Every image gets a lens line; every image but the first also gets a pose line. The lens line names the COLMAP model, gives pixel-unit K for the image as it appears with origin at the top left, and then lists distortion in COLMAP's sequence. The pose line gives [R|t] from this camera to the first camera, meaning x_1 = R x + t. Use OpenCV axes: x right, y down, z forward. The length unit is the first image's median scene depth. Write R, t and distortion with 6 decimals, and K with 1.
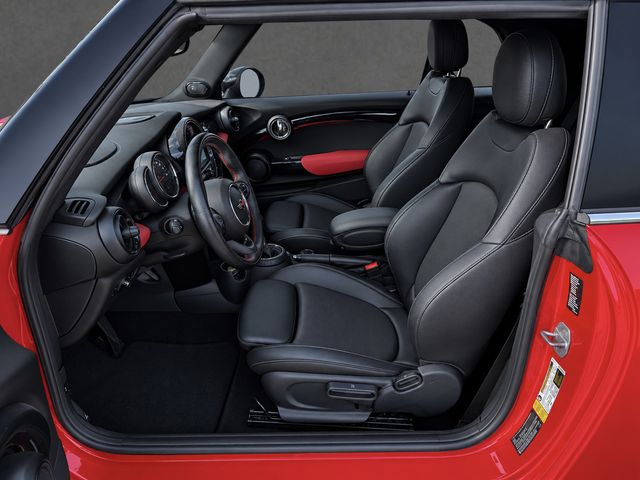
lens RADIAL K [[457.4, 0, 316.7], [0, 457.4, 240.7], [0, 0, 1]] dist [0.064668, -0.004813]
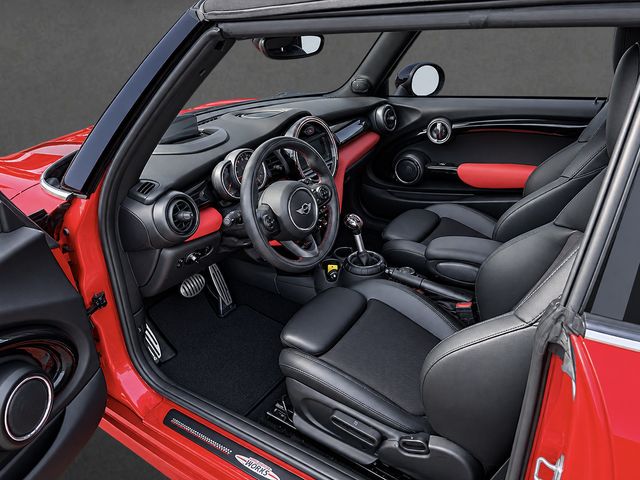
lens RADIAL K [[457.4, 0, 314.4], [0, 457.4, 238.3], [0, 0, 1]] dist [0.064668, -0.004813]
pose [[0.846244, 0.215984, -0.487054, 0.294164], [-0.204204, 0.975822, 0.077928, -0.079440], [0.492109, 0.033512, 0.869888, 0.107100]]
